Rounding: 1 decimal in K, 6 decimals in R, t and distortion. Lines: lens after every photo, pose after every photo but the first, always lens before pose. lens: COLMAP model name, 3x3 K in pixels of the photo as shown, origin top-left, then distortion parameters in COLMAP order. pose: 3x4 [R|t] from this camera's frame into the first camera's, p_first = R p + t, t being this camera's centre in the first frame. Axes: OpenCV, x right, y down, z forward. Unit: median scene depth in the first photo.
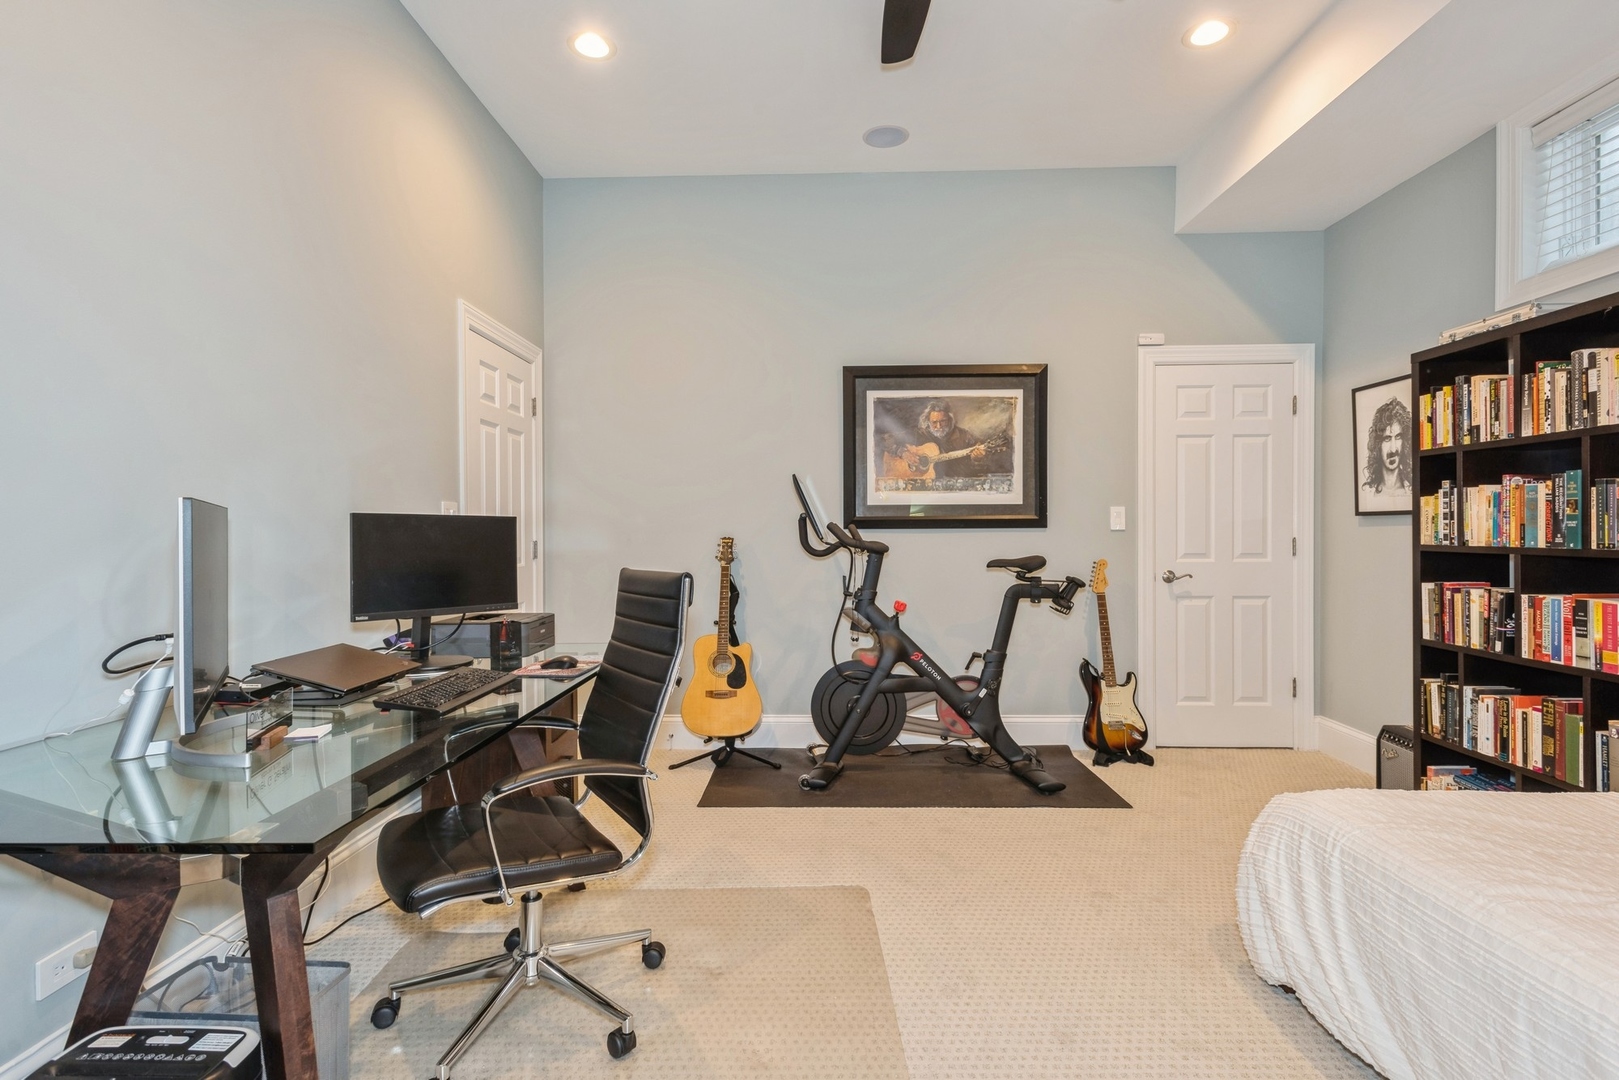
lens RADIAL K [[785.0, 0, 805.1], [0, 785.0, 527.6], [0, 0, 1]] dist [0.004038, -0.000395]
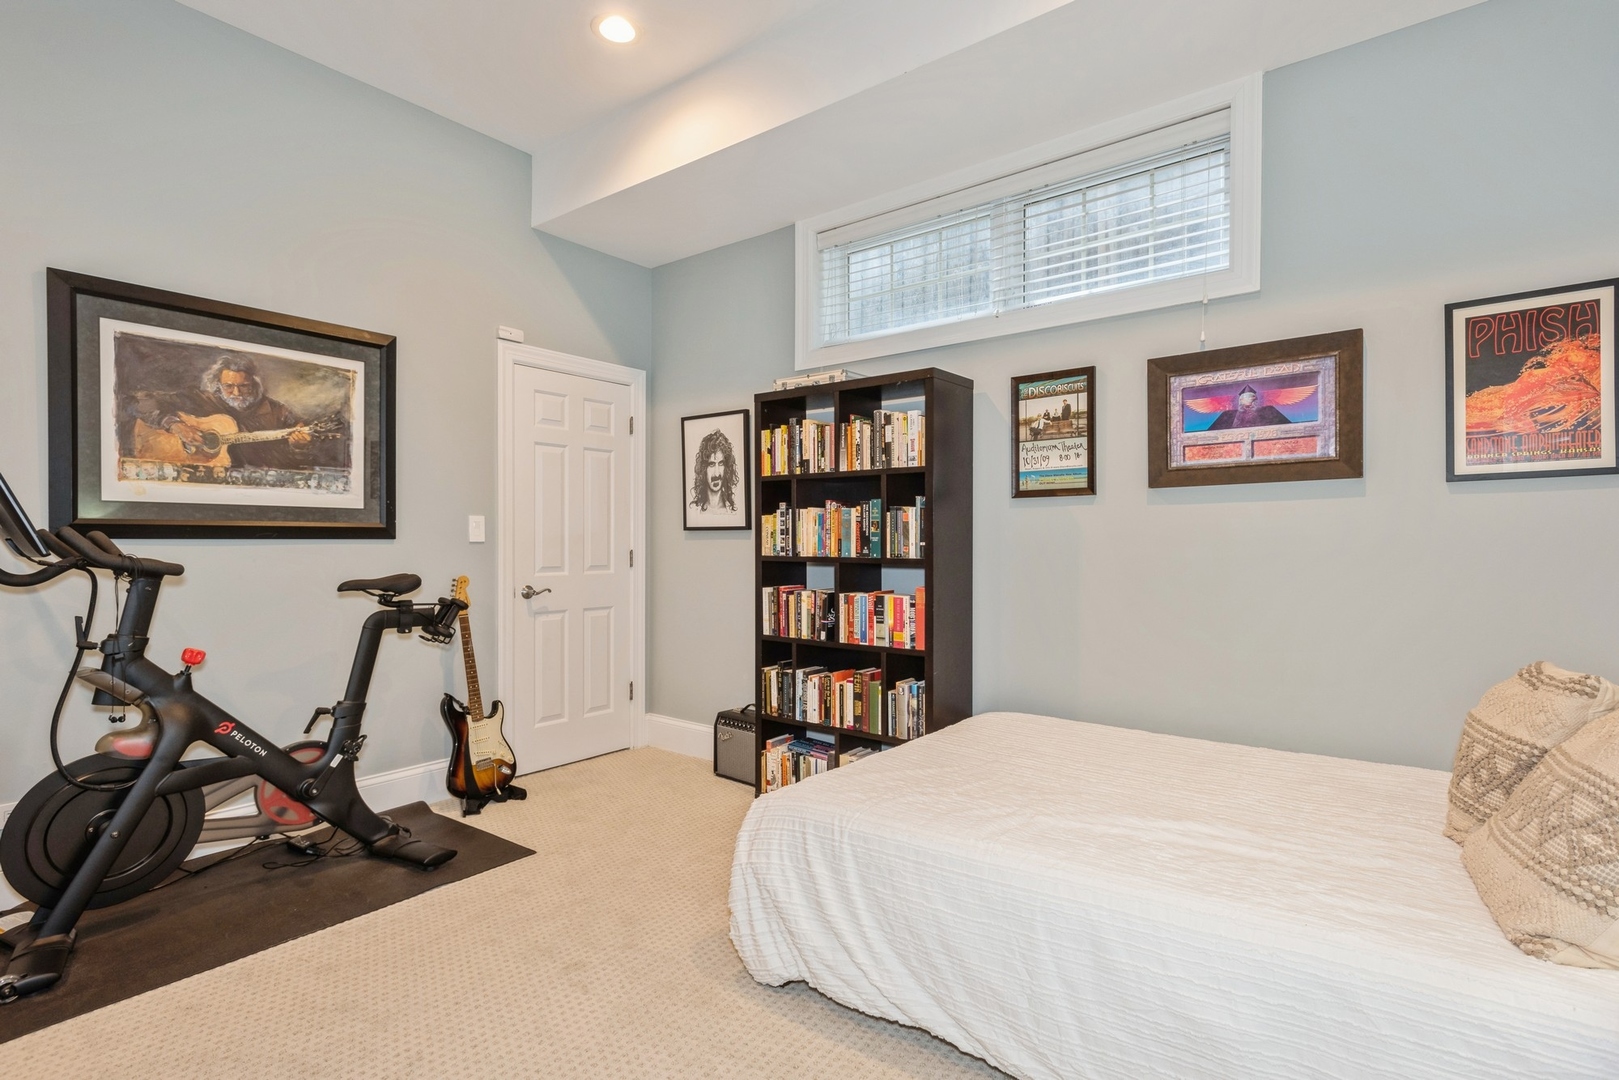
lens RADIAL K [[798.4, 0, 809.7], [0, 798.4, 543.6], [0, 0, 1]] dist [0.020136, -0.004598]
pose [[0.590971, 0.002731, 0.806688, -0.120976], [-0.006940, 0.999974, 0.001699, 0.000827], [-0.806663, -0.006602, 0.590975, 0.185128]]
